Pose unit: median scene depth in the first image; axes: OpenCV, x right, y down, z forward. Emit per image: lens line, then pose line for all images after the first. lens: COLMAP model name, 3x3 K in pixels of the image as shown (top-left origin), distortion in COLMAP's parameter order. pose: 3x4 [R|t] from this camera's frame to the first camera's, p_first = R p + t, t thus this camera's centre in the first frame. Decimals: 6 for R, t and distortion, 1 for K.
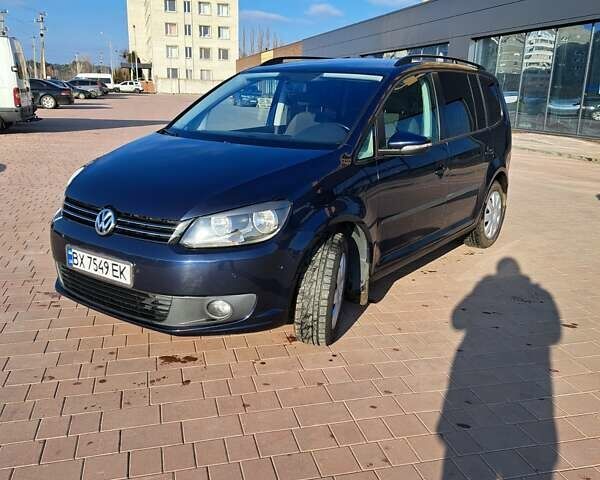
lens RADIAL K [[570.2, 0, 313.2], [0, 570.2, 242.7], [0, 0, 1]] dist [0.137282, -0.232998]
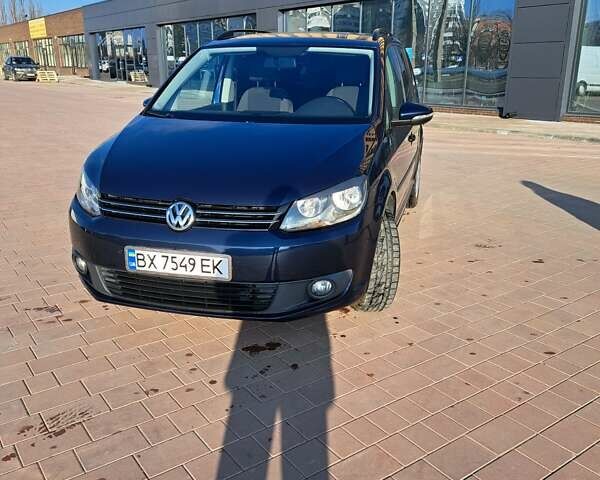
lens RADIAL K [[570.2, 0, 313.2], [0, 570.2, 242.7], [0, 0, 1]] dist [0.137282, -0.232998]
pose [[0.931723, -0.126141, 0.340561, -0.473872], [0.110003, 0.991713, 0.066372, -0.030863], [-0.346110, -0.024377, 0.937877, 0.060607]]
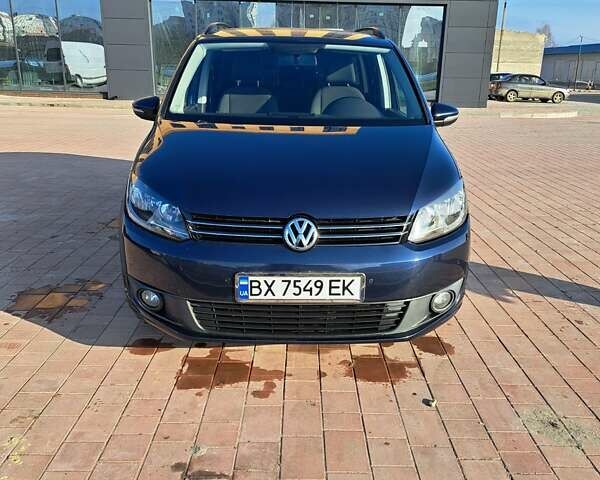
lens RADIAL K [[570.2, 0, 313.2], [0, 570.2, 242.7], [0, 0, 1]] dist [0.137282, -0.232998]
pose [[0.792448, -0.191163, 0.579209, -0.805913], [0.159278, 0.981524, 0.106026, -0.105408], [-0.588775, 0.008235, 0.808255, 0.331075]]
